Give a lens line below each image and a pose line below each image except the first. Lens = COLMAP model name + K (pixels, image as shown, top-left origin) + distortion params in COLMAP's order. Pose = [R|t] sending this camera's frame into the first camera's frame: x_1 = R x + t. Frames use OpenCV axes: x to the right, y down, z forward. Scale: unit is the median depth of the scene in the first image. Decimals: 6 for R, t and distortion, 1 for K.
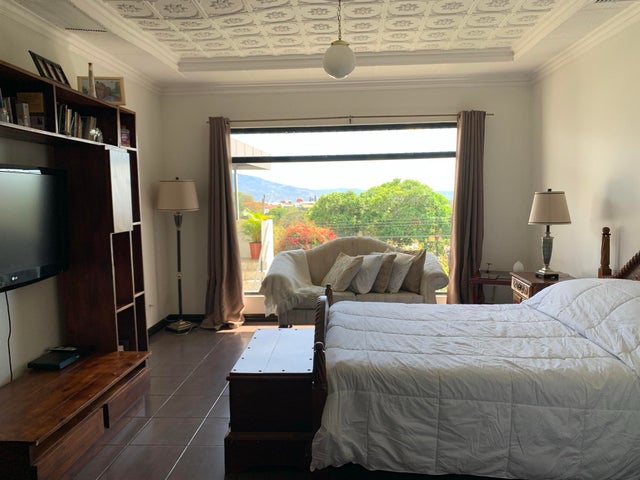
lens RADIAL K [[490.3, 0, 321.7], [0, 490.3, 239.6], [0, 0, 1]] dist [0.048550, -0.058850]
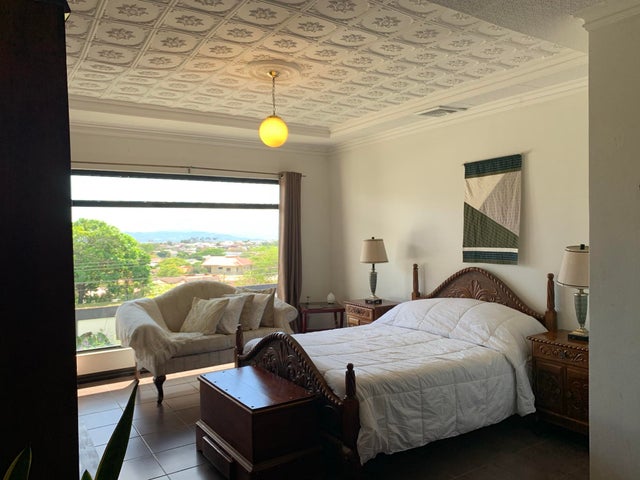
lens RADIAL K [[490.3, 0, 321.7], [0, 490.3, 239.6], [0, 0, 1]] dist [0.048550, -0.058850]
pose [[0.802360, -0.004155, 0.596826, -0.503851], [0.053560, 0.996442, -0.065069, -0.017067], [-0.594432, 0.084175, 0.799728, 0.004455]]
